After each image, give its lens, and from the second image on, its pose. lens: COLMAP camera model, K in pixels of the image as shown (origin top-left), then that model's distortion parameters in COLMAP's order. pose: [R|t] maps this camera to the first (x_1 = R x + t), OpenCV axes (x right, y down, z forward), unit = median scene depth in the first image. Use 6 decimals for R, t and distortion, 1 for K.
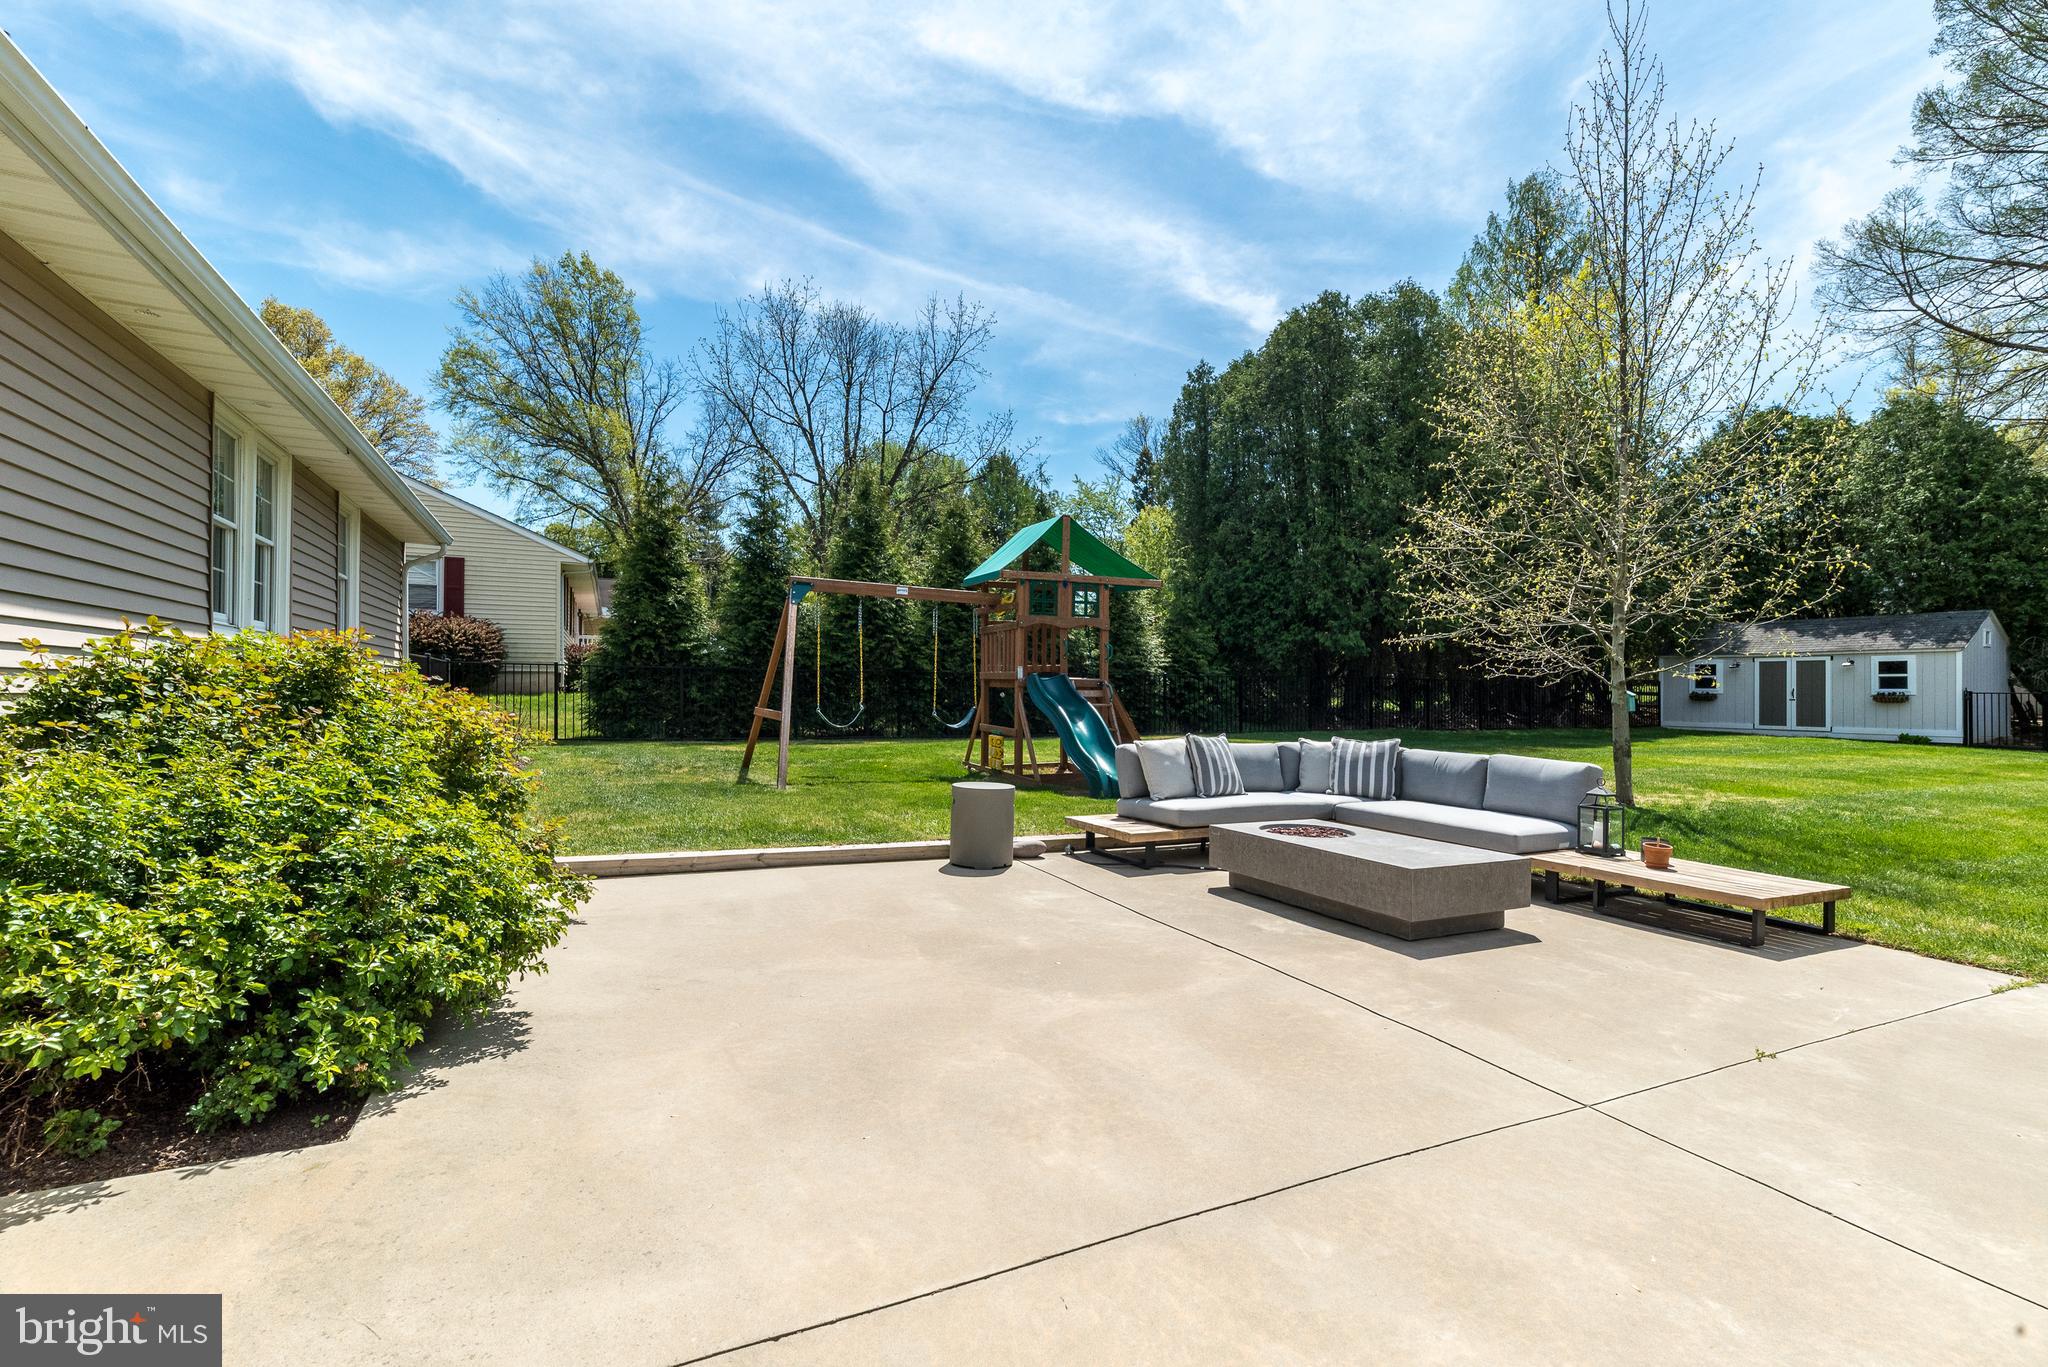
lens RADIAL K [[891.6, 0, 1028.8], [0, 891.6, 679.8], [0, 0, 1]] dist [0.005298, 0.000616]
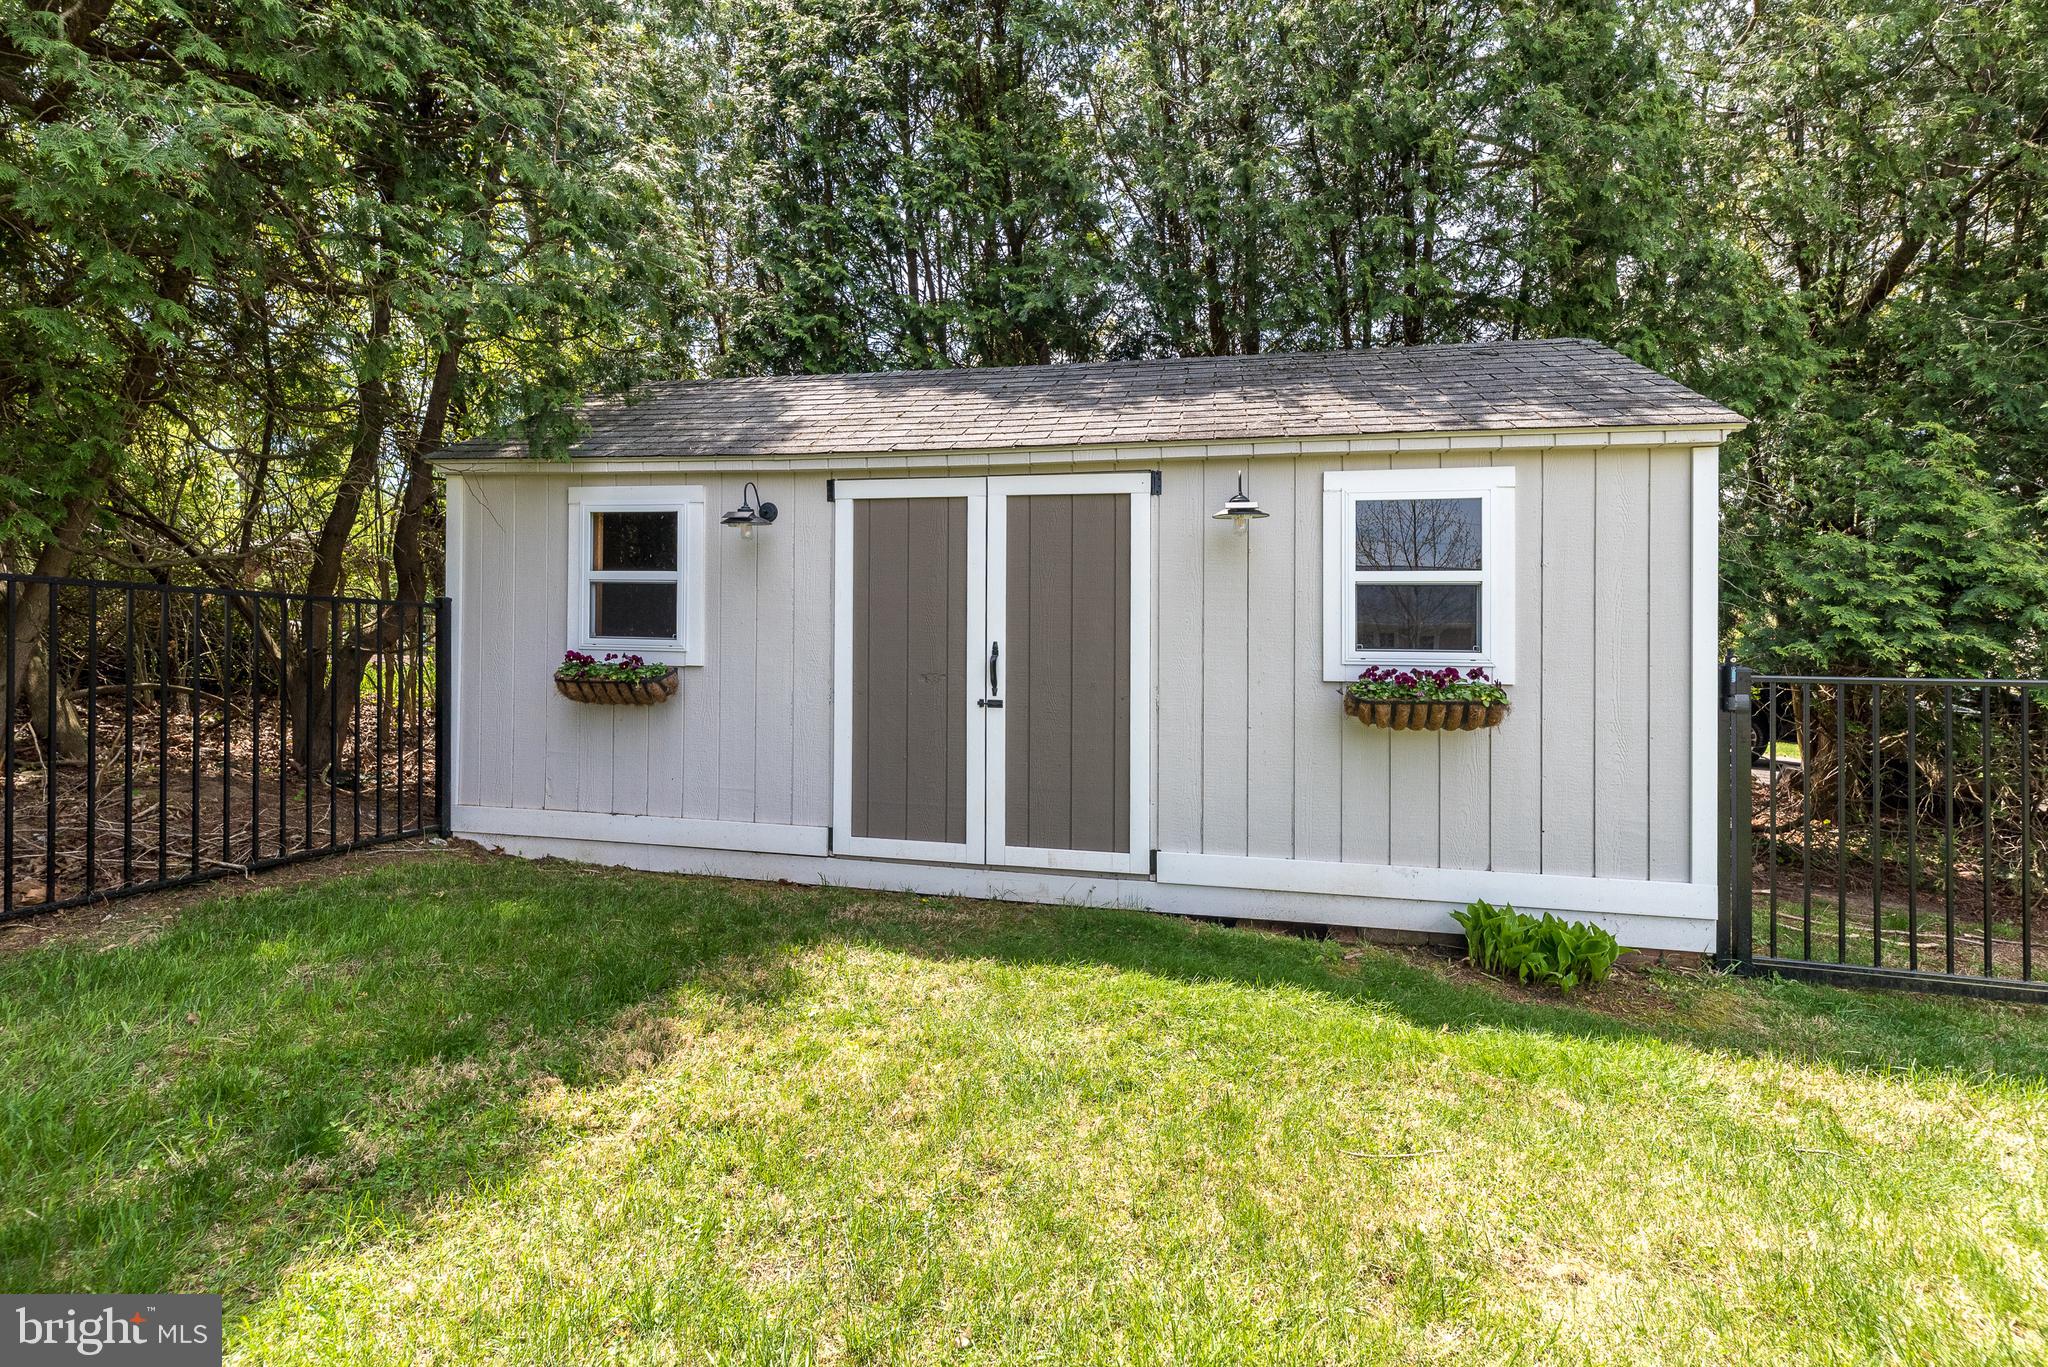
lens RADIAL K [[886.2, 0, 1067.3], [0, 886.2, 598.8], [0, 0, 1]] dist [-0.000122, 0.000067]
pose [[0.635412, -0.003922, 0.772163, 0.781935], [-0.009711, 0.999867, 0.013070, -0.002076], [-0.772112, -0.015803, 0.635290, 0.945135]]
